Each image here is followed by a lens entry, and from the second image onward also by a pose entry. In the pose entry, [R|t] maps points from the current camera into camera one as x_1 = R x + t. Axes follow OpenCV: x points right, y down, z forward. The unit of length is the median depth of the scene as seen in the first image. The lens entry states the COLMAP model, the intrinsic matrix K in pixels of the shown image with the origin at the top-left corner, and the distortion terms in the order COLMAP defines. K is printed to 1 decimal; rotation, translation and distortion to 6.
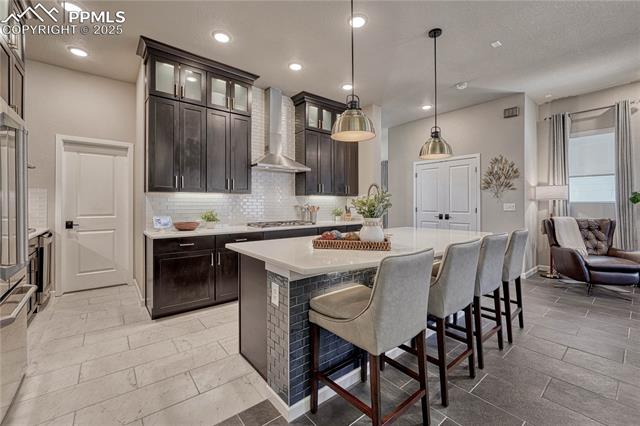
lens RADIAL K [[271.3, 0, 323.5], [0, 271.3, 200.7], [0, 0, 1]] dist [-0.002736, 0.000052]
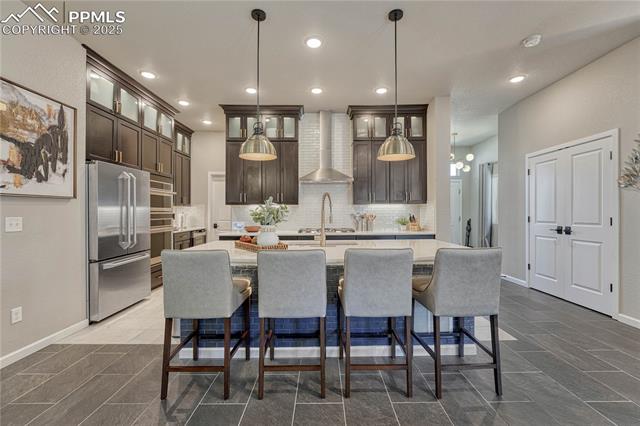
lens RADIAL K [[269.3, 0, 322.3], [0, 269.3, 208.6], [0, 0, 1]] dist [-0.002316, -0.000201]
pose [[0.769807, -0.011859, -0.638166, 0.529462], [0.013218, 0.999909, -0.002636, -0.001870], [0.638139, -0.006406, 0.769894, 0.129592]]
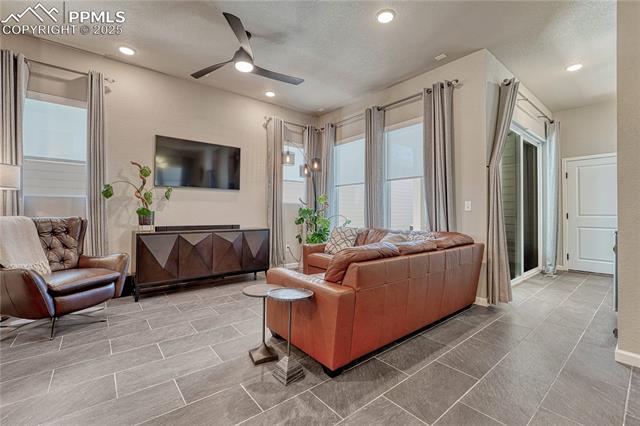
lens RADIAL K [[274.7, 0, 320.0], [0, 274.7, 213.0], [0, 0, 1]] dist [-0.011454, 0.000639]
pose [[0.008501, -0.002348, 0.999961, 0.287272], [-0.020086, 0.999795, 0.002518, 0.036607], [-0.999762, -0.020107, 0.008452, 0.306408]]
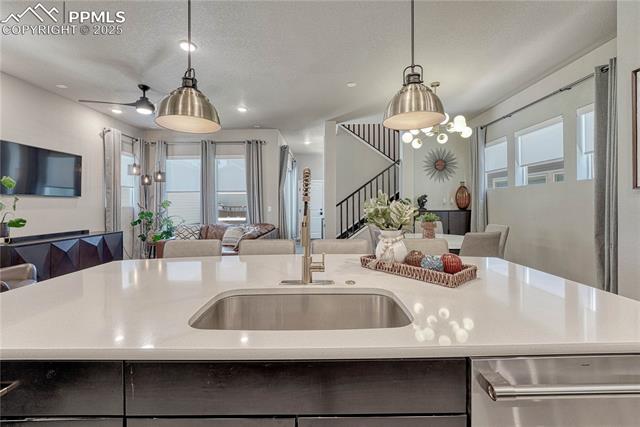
lens RADIAL K [[266.8, 0, 320.3], [0, 266.8, 205.2], [0, 0, 1]] dist [-0.010507, 0.000353]
pose [[-0.762383, 0.003146, 0.647118, -0.076269], [-0.000818, 0.999983, -0.005826, -0.003178], [-0.647125, -0.004971, -0.762367, 0.829739]]
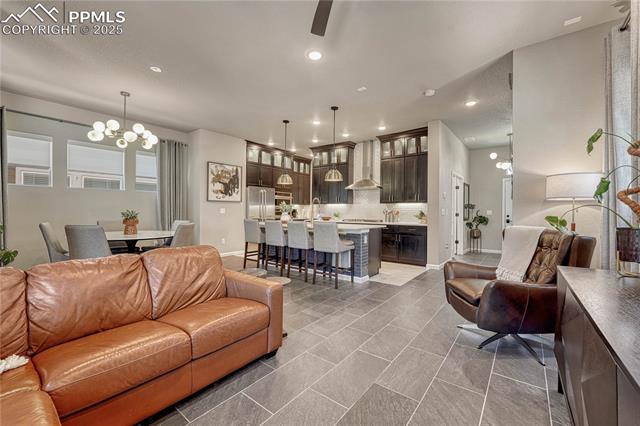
lens RADIAL K [[263.9, 0, 323.7], [0, 263.9, 210.5], [0, 0, 1]] dist [-0.008621, 0.000105]
pose [[0.222210, -0.000588, -0.974999, 1.366302], [0.002654, 0.999996, 0.000001, 0.019256], [0.974995, -0.002588, 0.222211, 0.383007]]
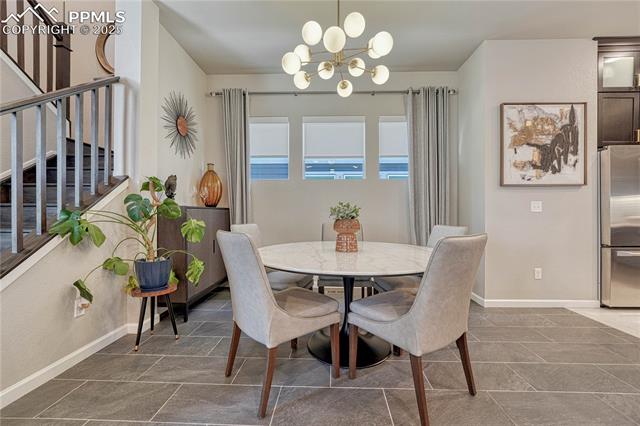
lens RADIAL K [[263.1, 0, 320.6], [0, 263.1, 214.7], [0, 0, 1]] dist [-0.009058, 0.000485]
pose [[-0.661678, 0.001409, -0.749787, 0.634333], [0.006983, 0.999966, -0.004283, 0.039813], [0.749756, -0.008070, -0.661665, 0.178429]]
